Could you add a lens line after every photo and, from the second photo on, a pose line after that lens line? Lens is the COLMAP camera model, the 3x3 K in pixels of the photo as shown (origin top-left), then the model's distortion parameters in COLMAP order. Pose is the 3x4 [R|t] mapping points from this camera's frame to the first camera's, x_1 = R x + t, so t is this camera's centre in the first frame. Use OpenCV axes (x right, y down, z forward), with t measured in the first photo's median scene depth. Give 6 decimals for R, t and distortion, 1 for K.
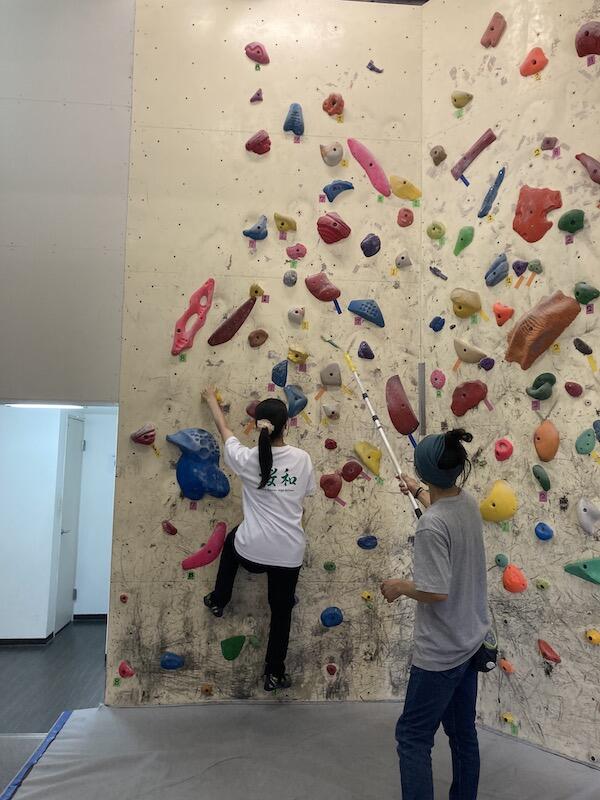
lens RADIAL K [[669.7, 0, 297.8], [0, 669.7, 397.1], [0, 0, 1]] dist [0.043092, -0.044861]
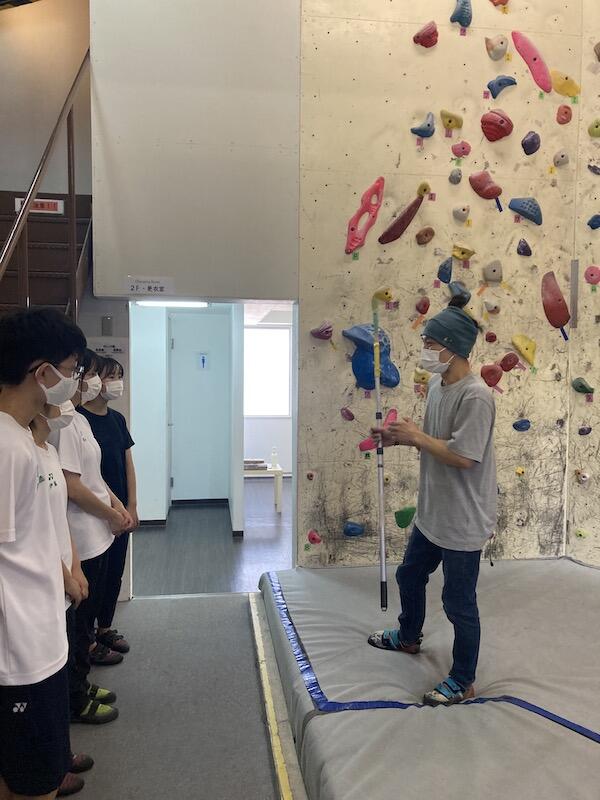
lens RADIAL K [[669.7, 0, 302.8], [0, 669.7, 406.3], [0, 0, 1]] dist [0.043092, -0.044861]
pose [[0.998808, -0.013376, 0.046952, -0.310959], [0.005543, 0.986585, 0.163154, 0.001846], [-0.048504, -0.162699, 0.985483, -0.074674]]
